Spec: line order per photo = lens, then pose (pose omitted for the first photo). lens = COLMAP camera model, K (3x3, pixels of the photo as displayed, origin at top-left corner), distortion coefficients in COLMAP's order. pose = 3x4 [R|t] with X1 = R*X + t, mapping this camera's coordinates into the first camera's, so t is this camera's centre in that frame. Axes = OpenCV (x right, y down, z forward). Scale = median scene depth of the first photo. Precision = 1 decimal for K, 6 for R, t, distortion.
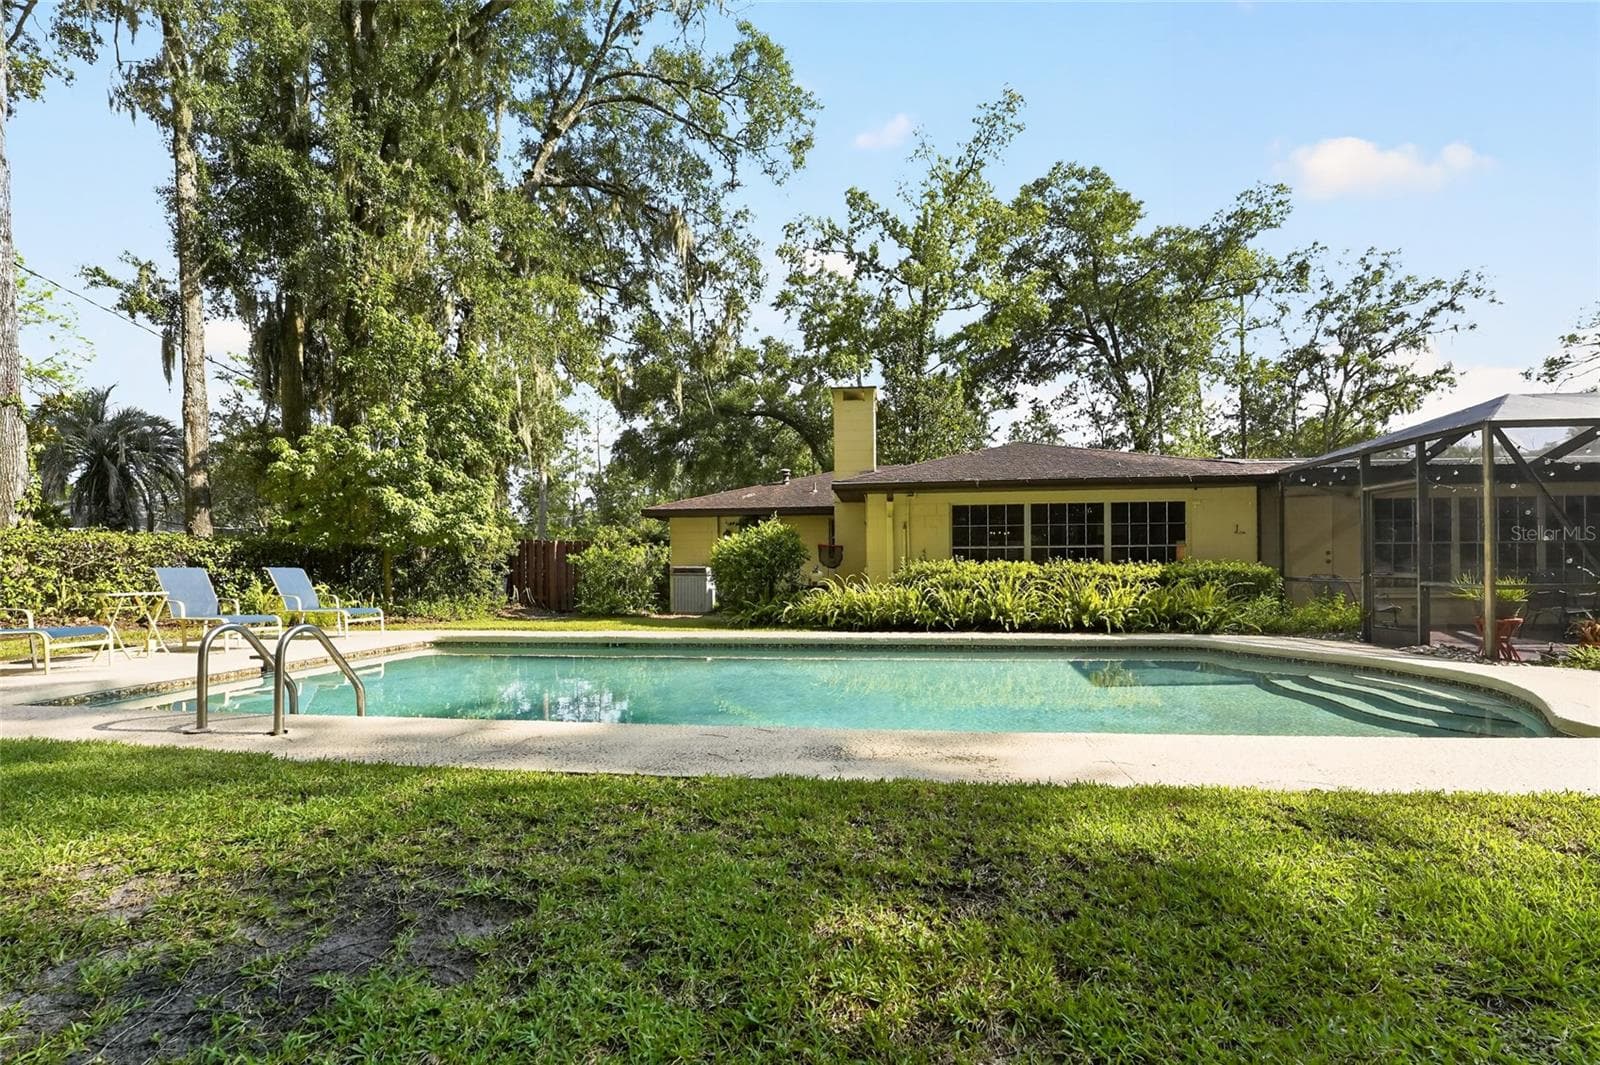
lens RADIAL K [[678.6, 0, 791.5], [0, 678.6, 556.4], [0, 0, 1]] dist [-0.020854, -0.000403]
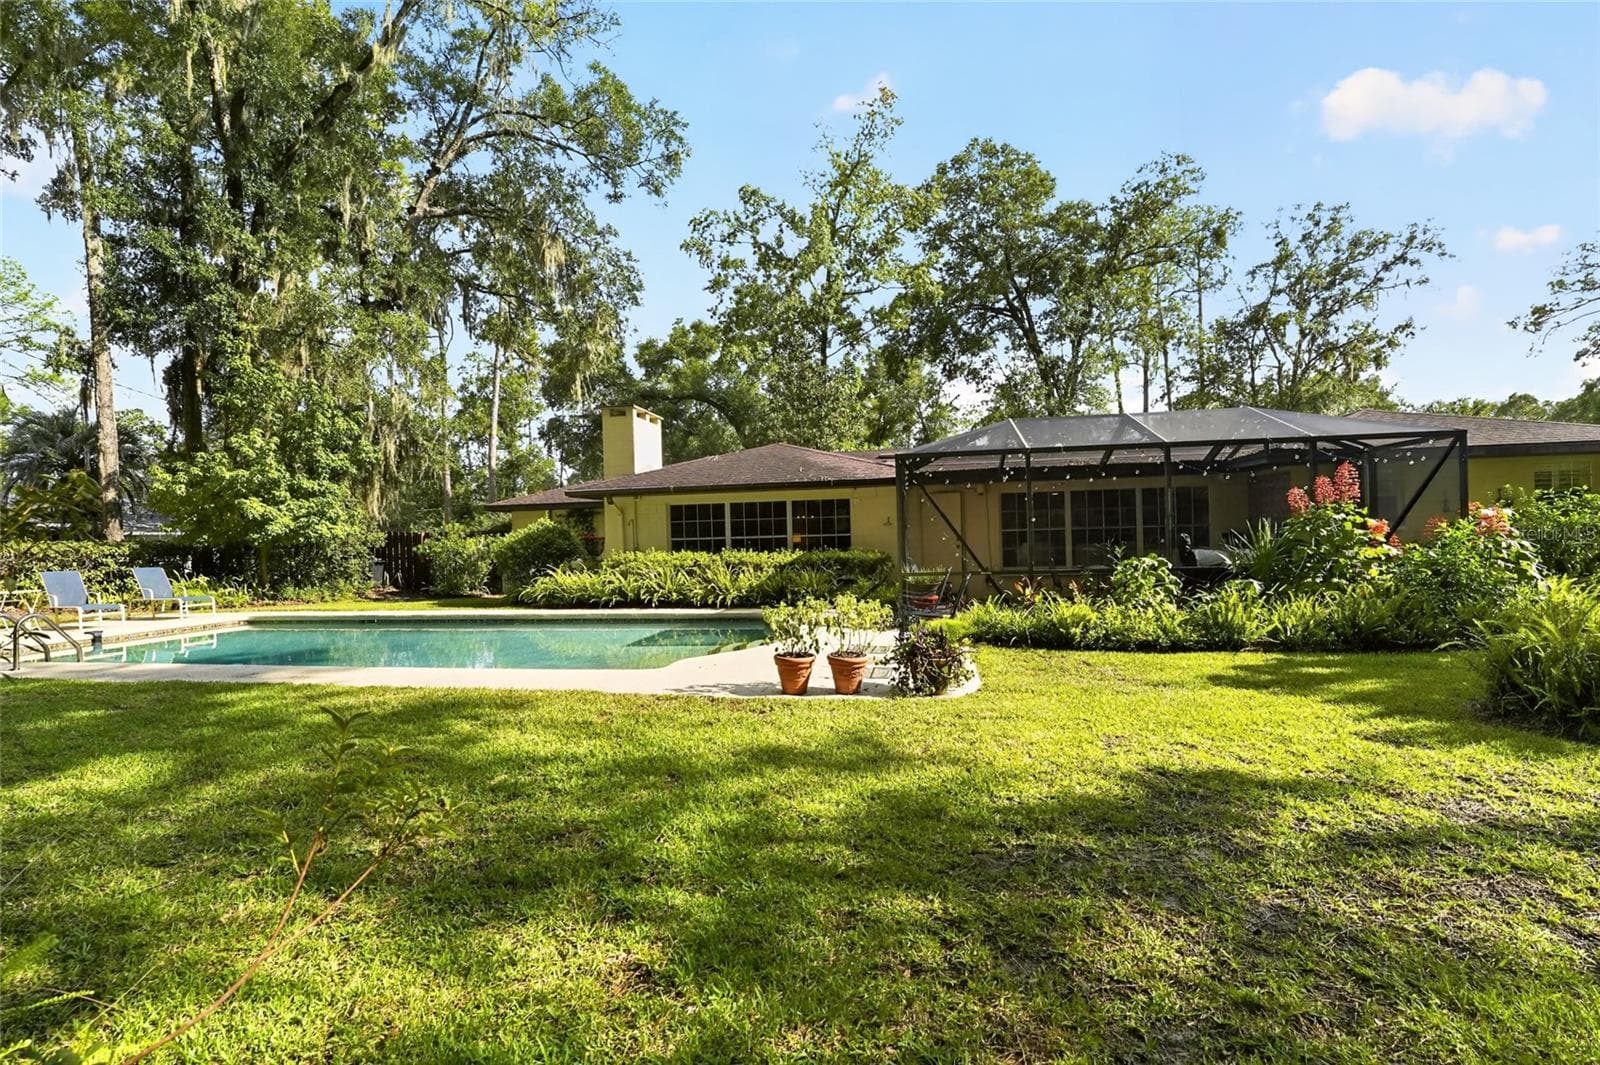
lens RADIAL K [[725.4, 0, 799.0], [0, 725.4, 527.3], [0, 0, 1]] dist [-0.025601, 0.000290]
pose [[0.998219, -0.020808, -0.055901, 0.243165], [0.021143, 0.999762, 0.005403, -0.016605], [0.055776, -0.006576, 0.998422, -0.135875]]
